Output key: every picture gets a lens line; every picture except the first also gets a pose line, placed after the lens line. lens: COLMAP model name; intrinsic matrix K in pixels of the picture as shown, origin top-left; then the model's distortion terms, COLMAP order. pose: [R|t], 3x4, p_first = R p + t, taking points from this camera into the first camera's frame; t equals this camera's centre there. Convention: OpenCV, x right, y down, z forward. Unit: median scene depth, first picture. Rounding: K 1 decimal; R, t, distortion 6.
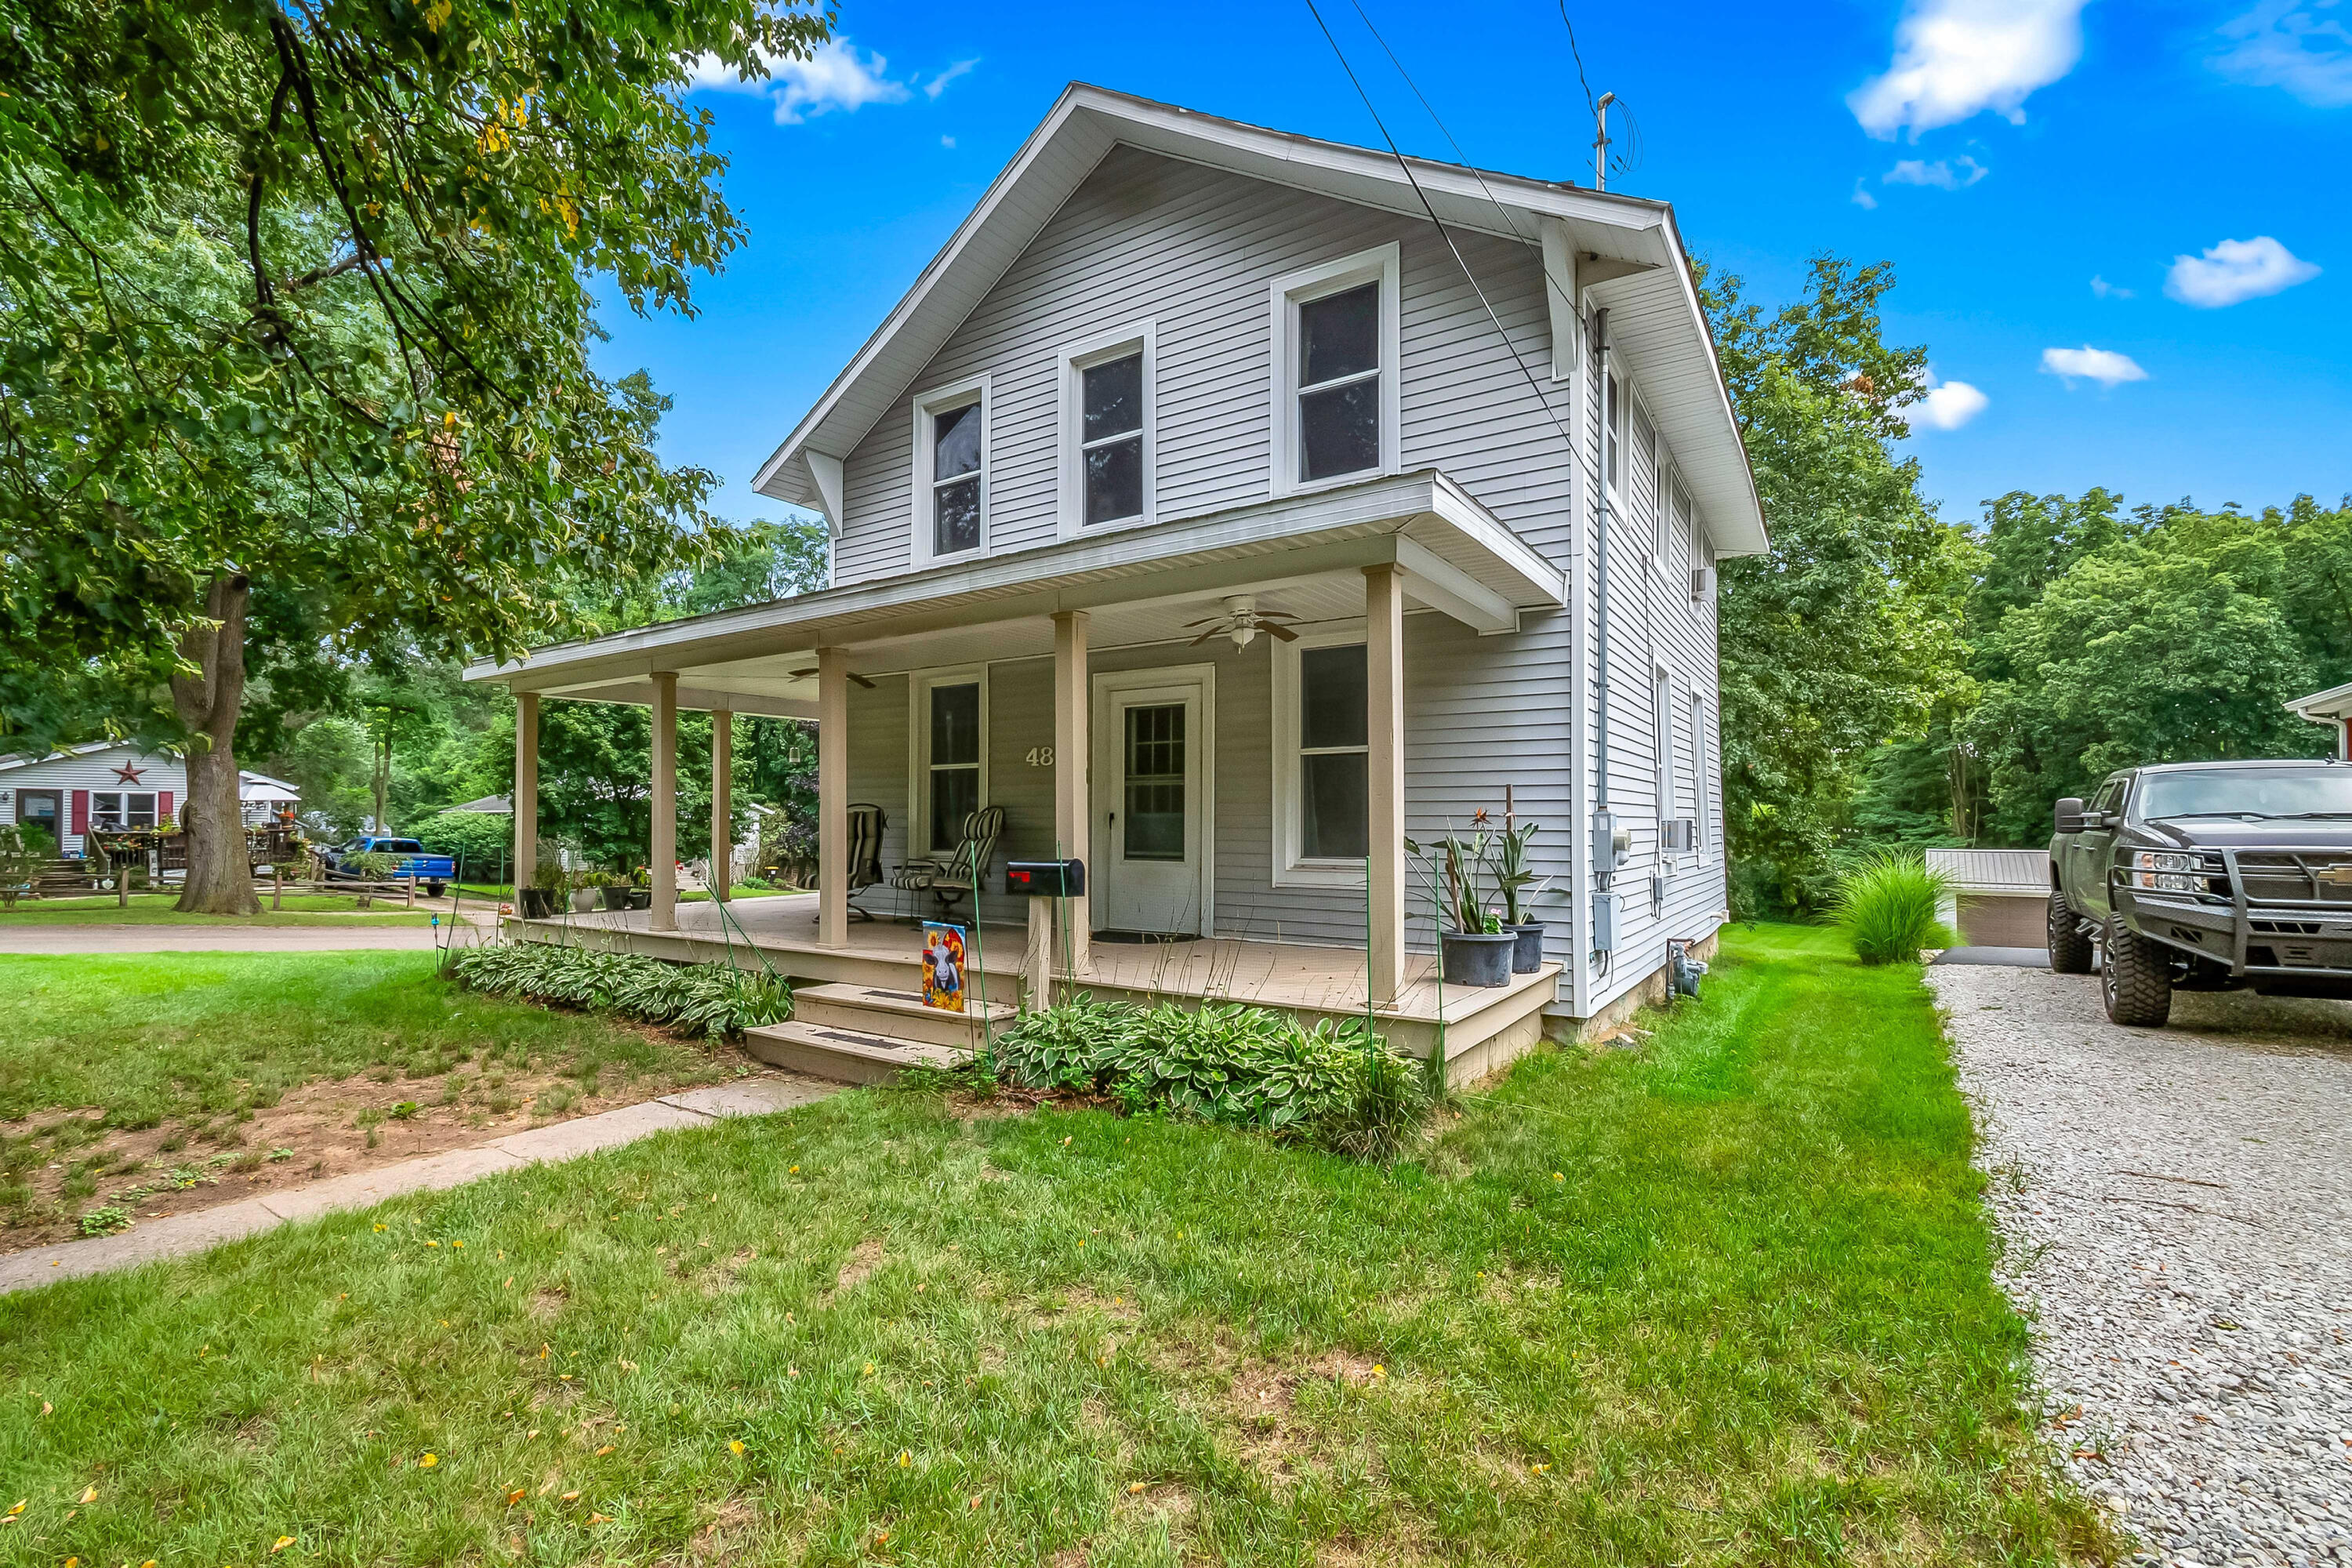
lens RADIAL K [[1064.1, 0, 1206.8], [0, 1064.1, 780.7], [0, 0, 1]] dist [0.001216, -0.000783]
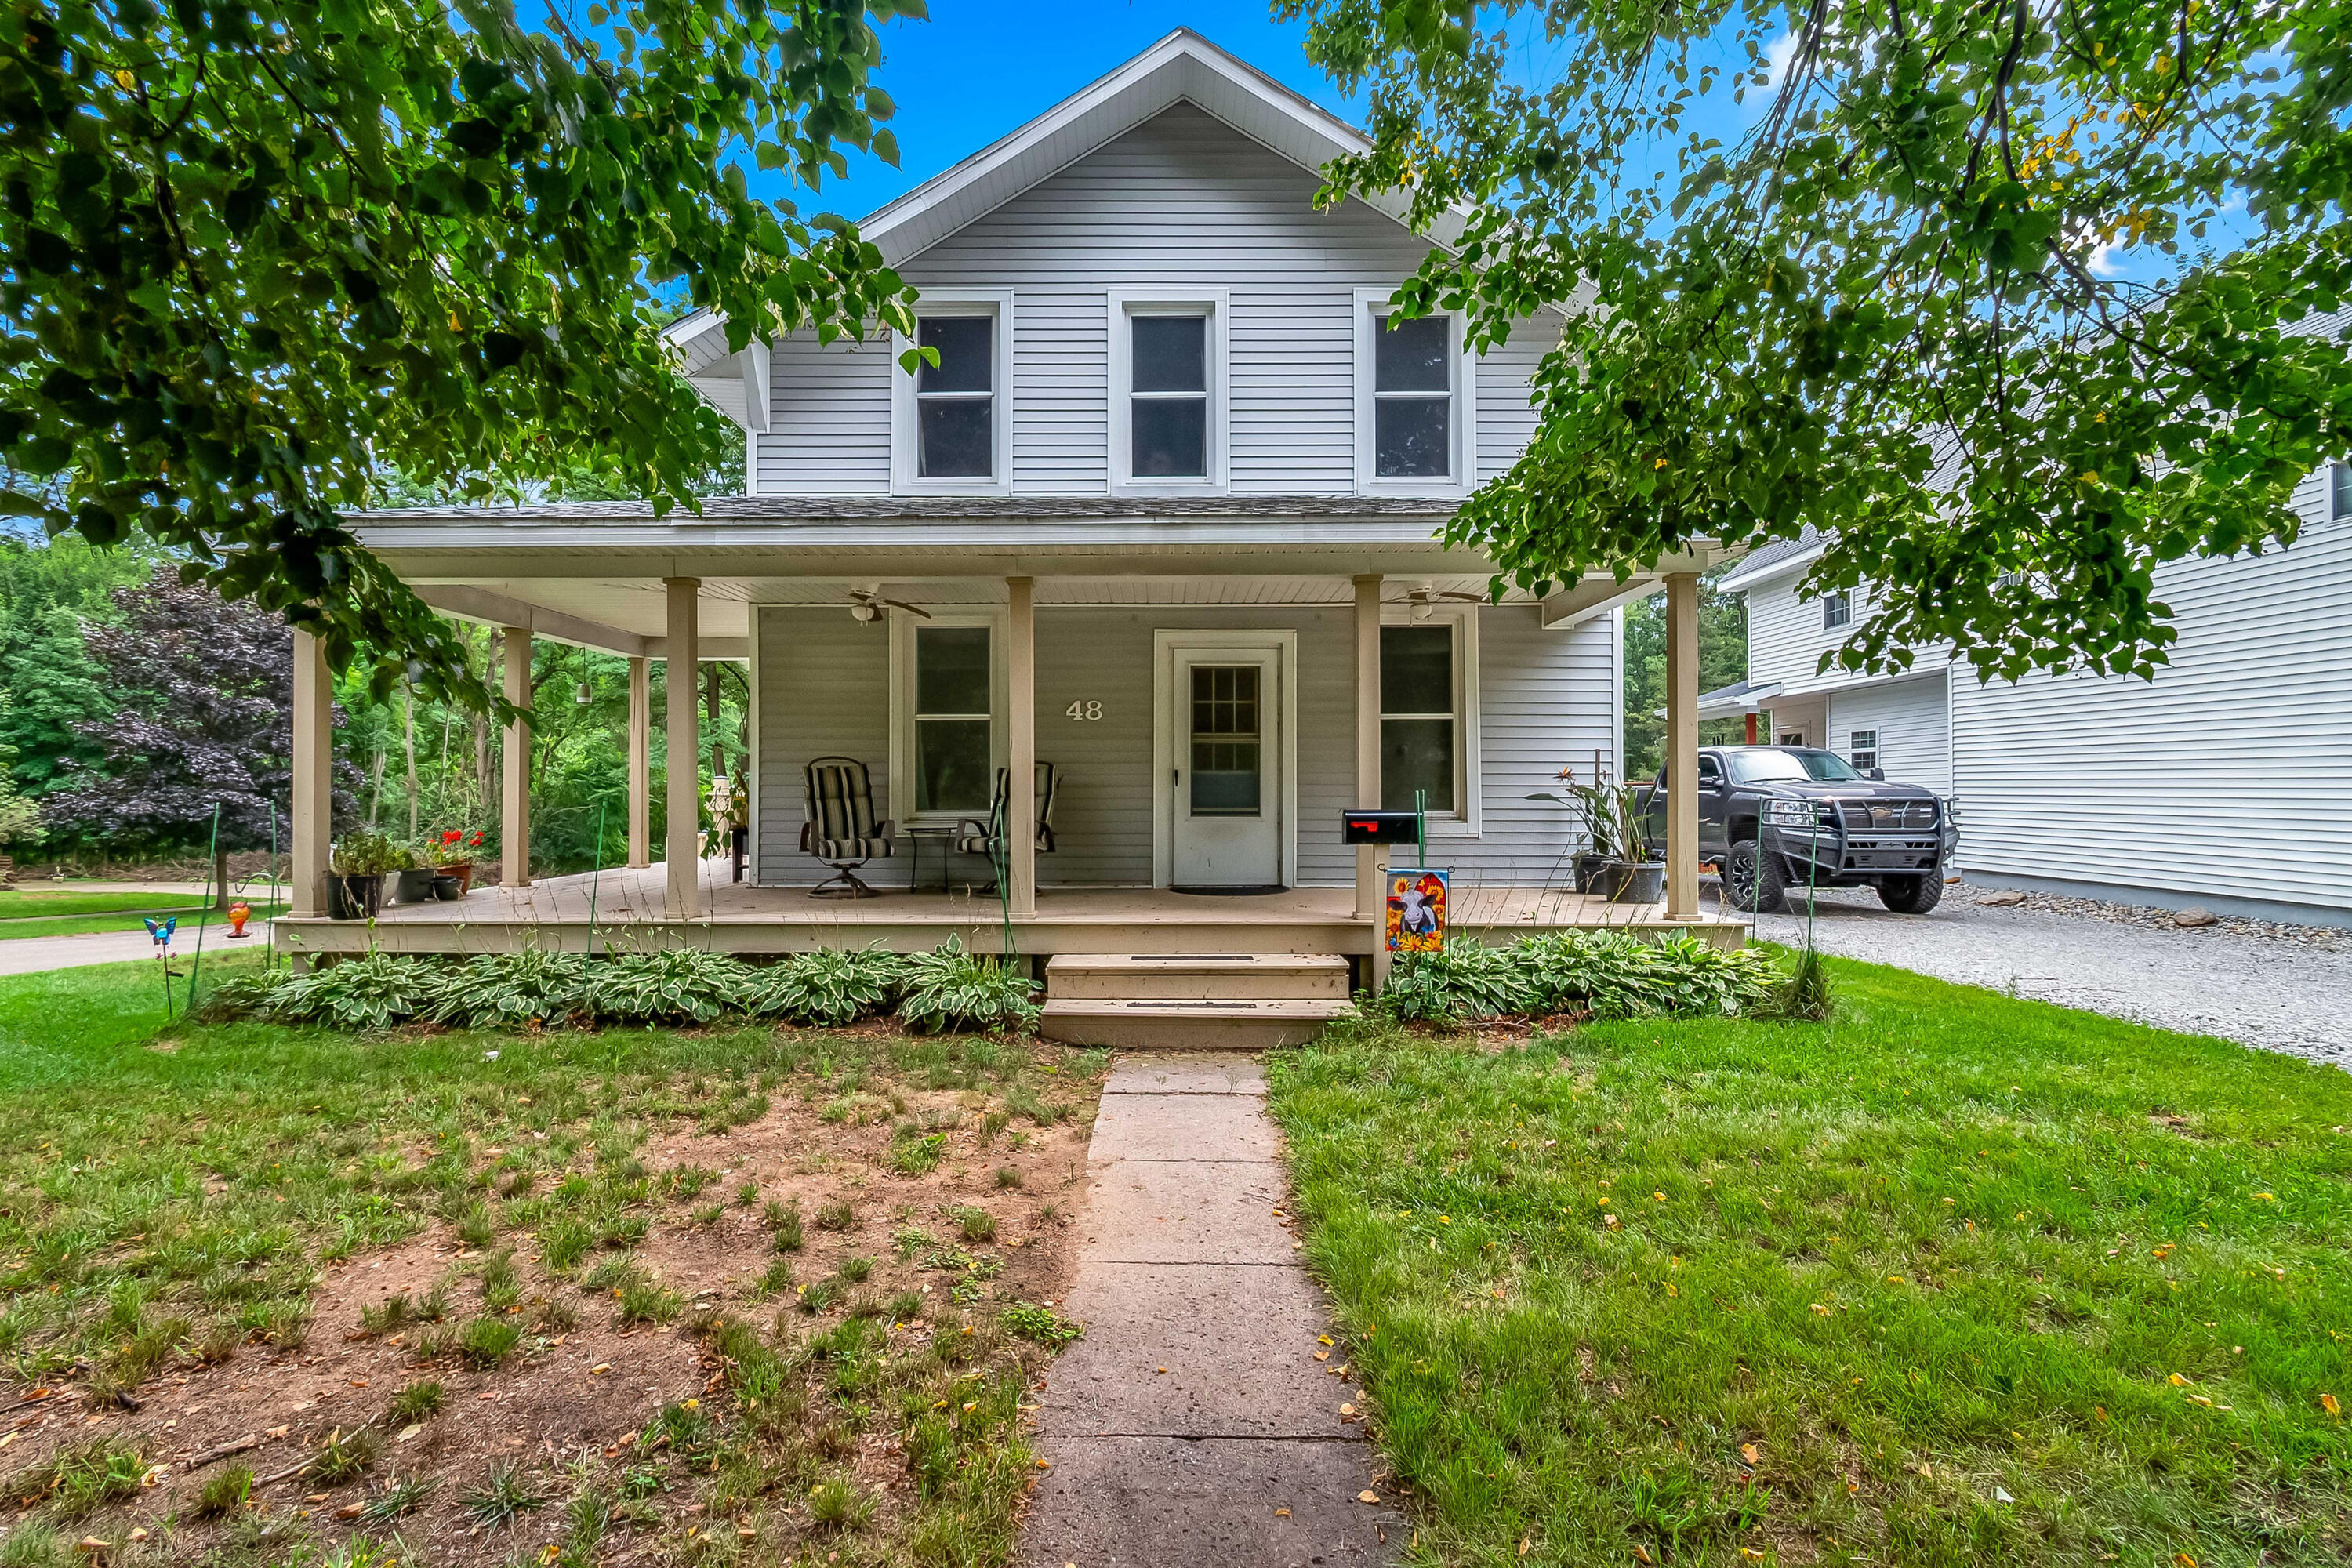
lens RADIAL K [[1042.8, 0, 1177.0], [0, 1042.8, 764.6], [0, 0, 1]] dist [0.000213, -0.000063]
pose [[0.829791, 0.015558, 0.557858, -0.643803], [-0.021196, 0.999769, 0.003645, 0.021988], [-0.557672, -0.014849, 0.829929, 0.187638]]
